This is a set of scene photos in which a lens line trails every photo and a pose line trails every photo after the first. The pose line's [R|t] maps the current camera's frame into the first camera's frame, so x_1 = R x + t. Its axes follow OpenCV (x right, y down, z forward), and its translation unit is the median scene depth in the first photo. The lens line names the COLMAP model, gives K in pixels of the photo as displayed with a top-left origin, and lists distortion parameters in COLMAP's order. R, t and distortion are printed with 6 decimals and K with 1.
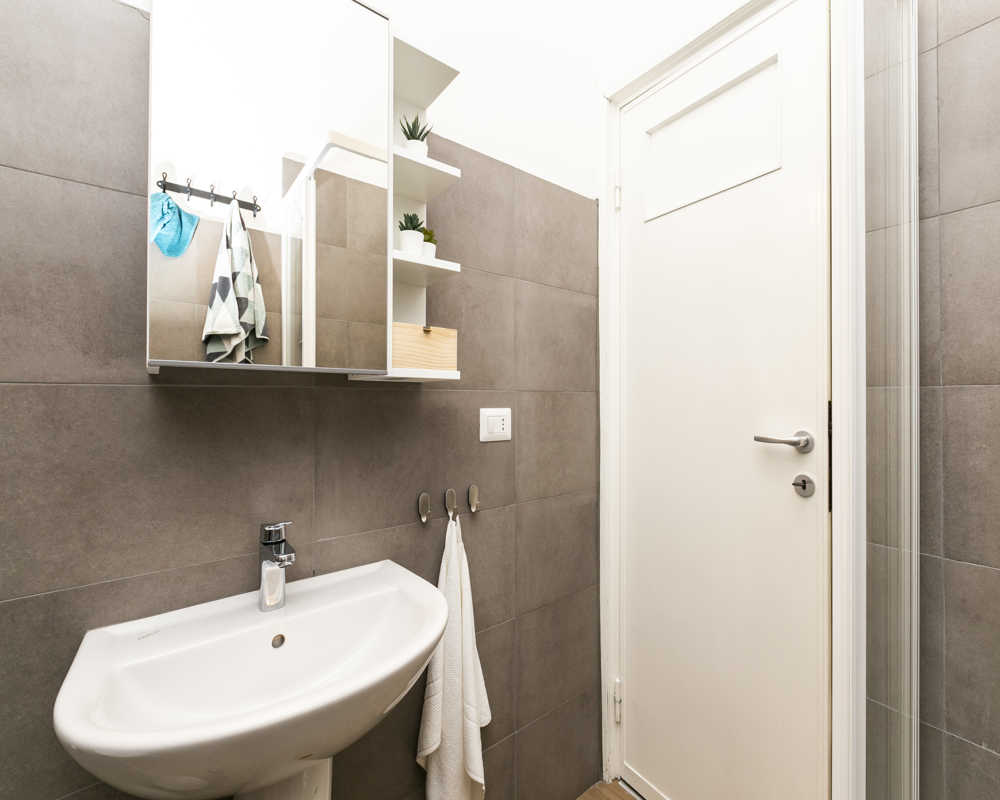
lens RADIAL K [[449.3, 0, 501.3], [0, 449.3, 398.8], [0, 0, 1]] dist [0.000672, -0.000908]
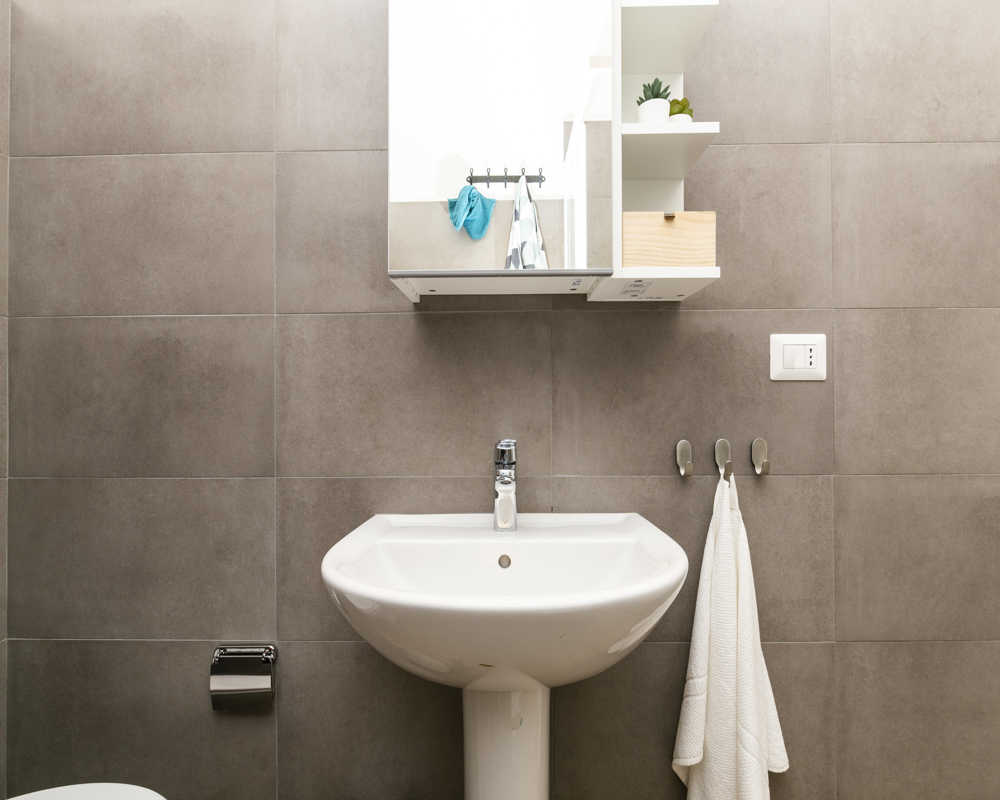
lens RADIAL K [[462.2, 0, 499.3], [0, 462.2, 400.0], [0, 0, 1]] dist [-0.004522, -0.000817]
pose [[0.772702, -0.002448, -0.634764, 0.093379], [0.004681, 0.999987, 0.001841, 0.133218], [0.634752, -0.004393, 0.772704, 0.157289]]
